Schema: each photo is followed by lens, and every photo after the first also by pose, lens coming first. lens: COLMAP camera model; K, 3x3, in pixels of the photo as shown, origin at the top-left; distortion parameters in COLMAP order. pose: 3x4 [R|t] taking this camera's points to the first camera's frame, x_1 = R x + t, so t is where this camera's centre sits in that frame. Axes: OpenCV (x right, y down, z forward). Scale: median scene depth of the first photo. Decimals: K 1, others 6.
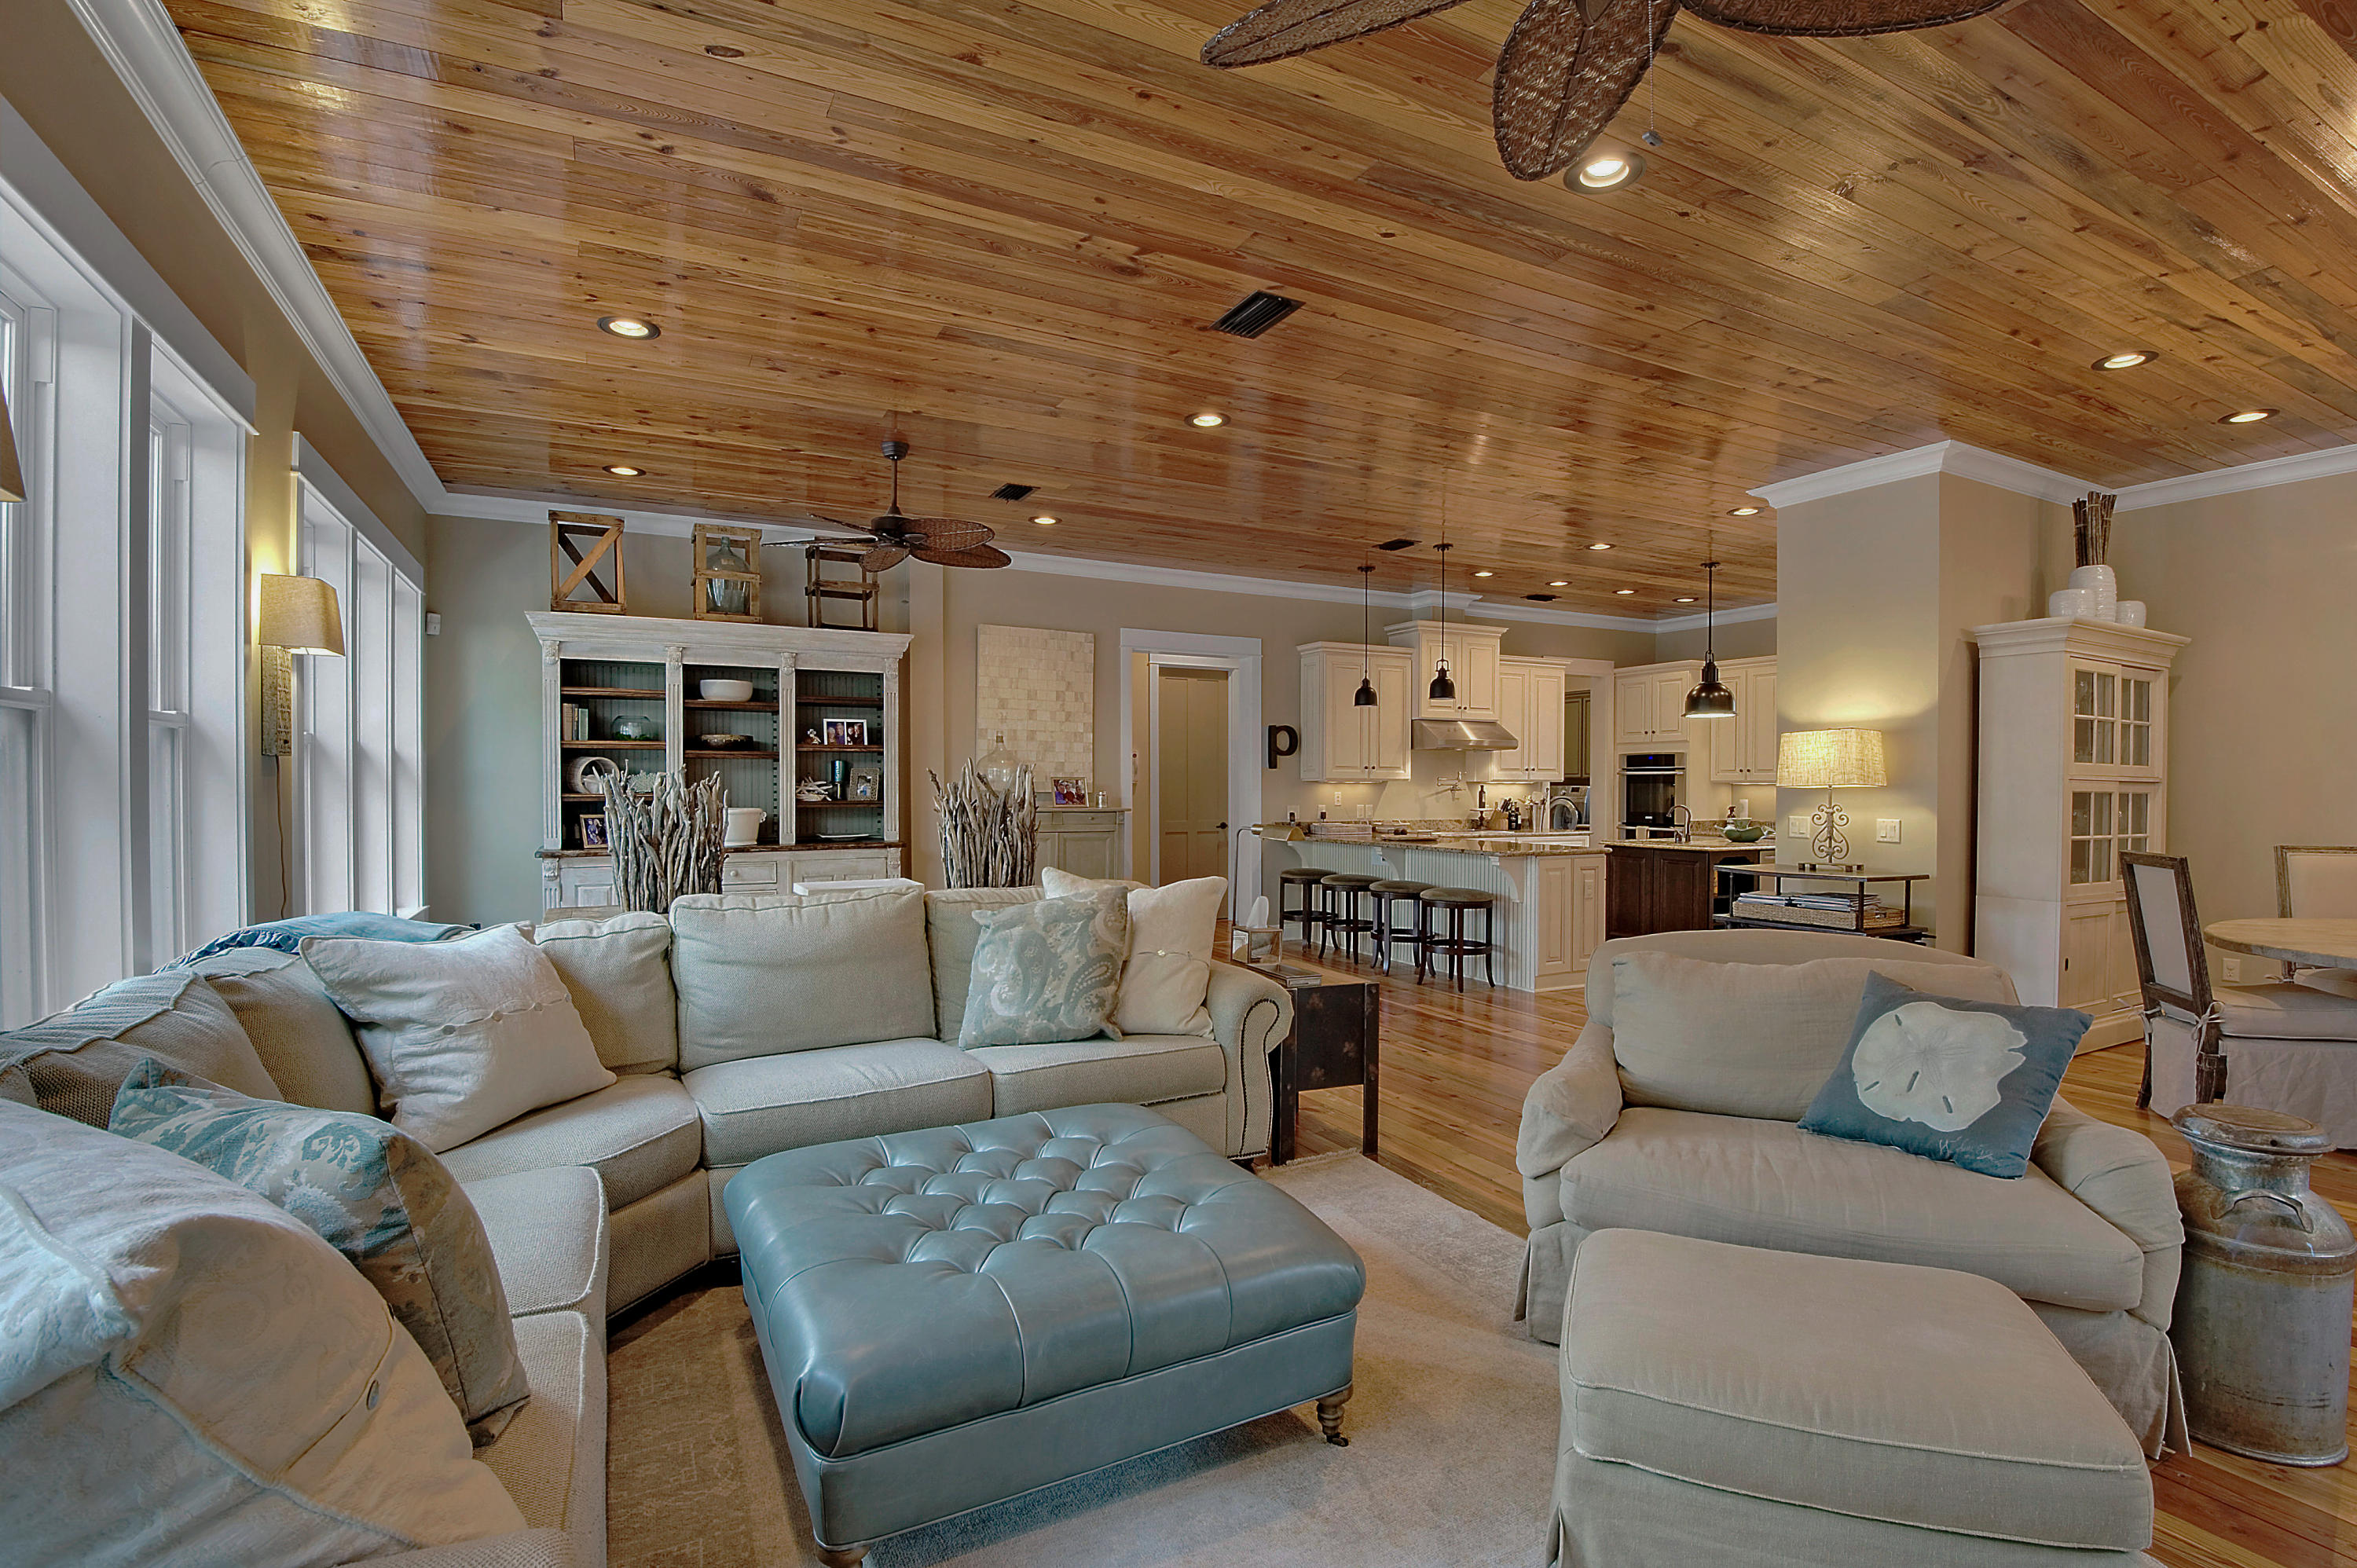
lens RADIAL K [[1080.9, 0, 1178.5], [0, 1080.9, 784.0], [0, 0, 1]] dist [0.019176, 0.000014]
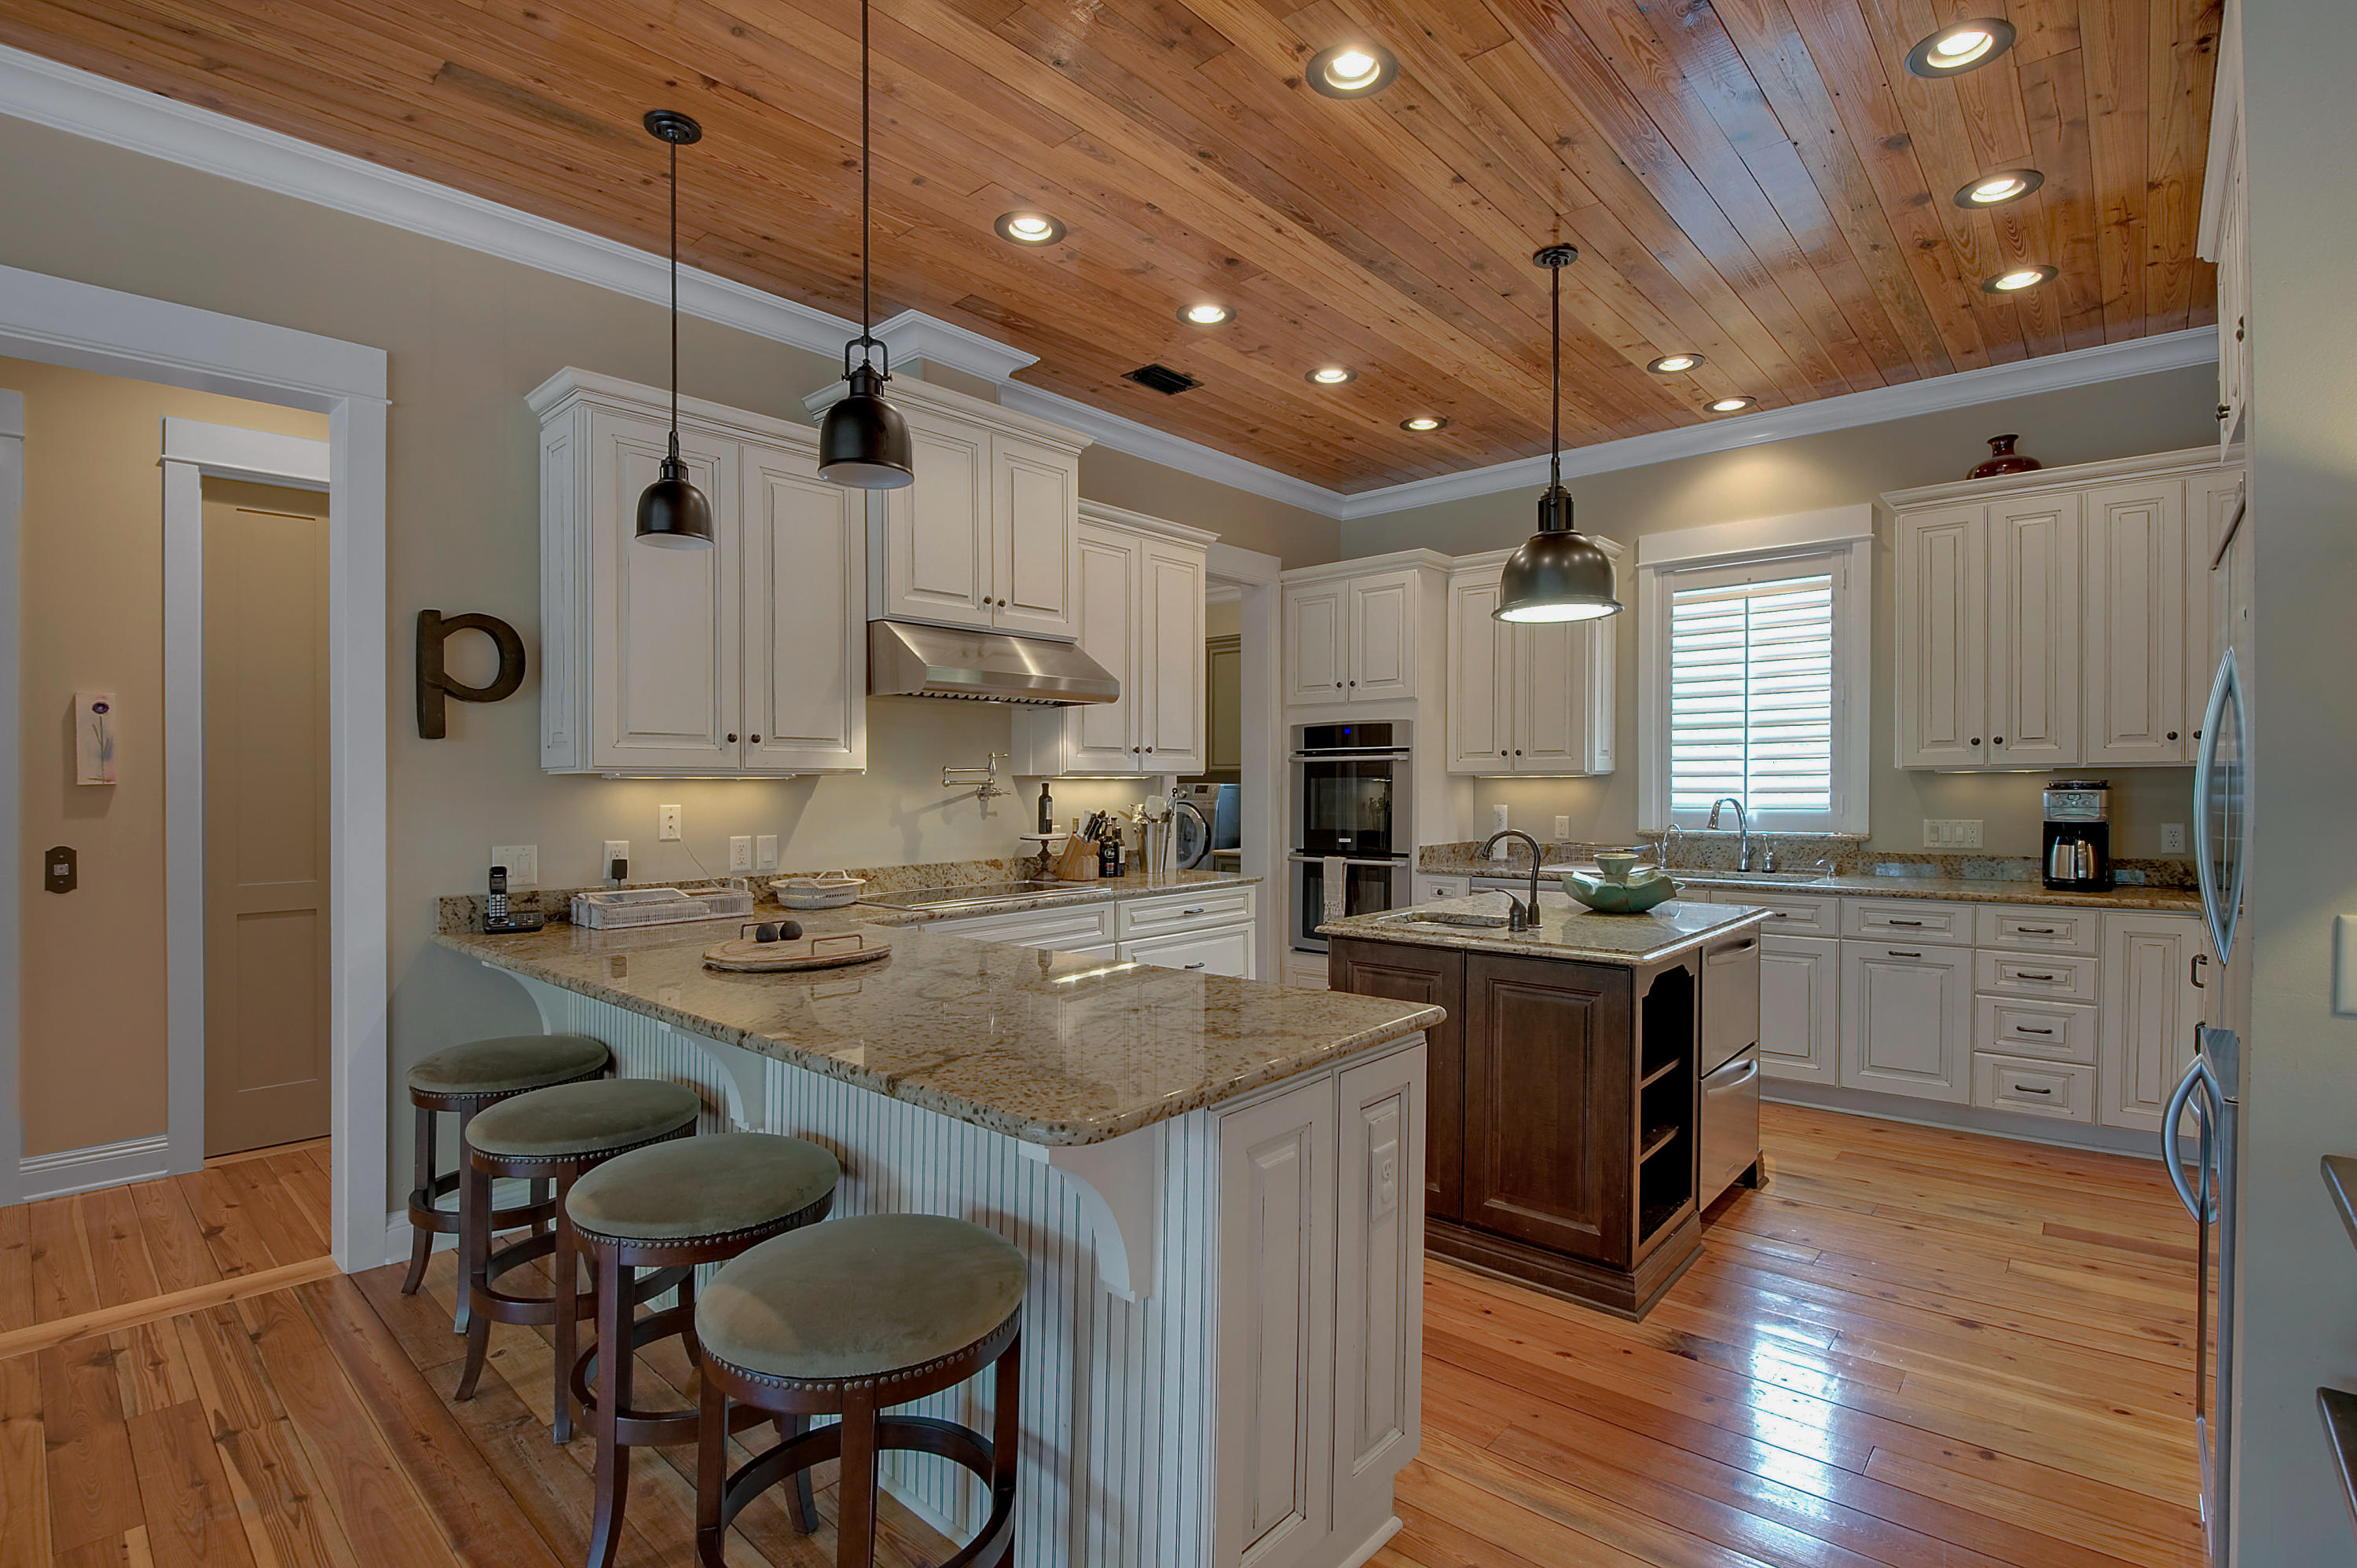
lens RADIAL K [[1080.9, 0, 1178.5], [0, 1080.9, 784.0], [0, 0, 1]] dist [0.019176, 0.000014]
pose [[0.935221, -0.008436, 0.353963, 0.206306], [0.008583, 0.999962, 0.001153, 0.001637], [-0.353960, 0.001960, 0.935259, 0.663786]]
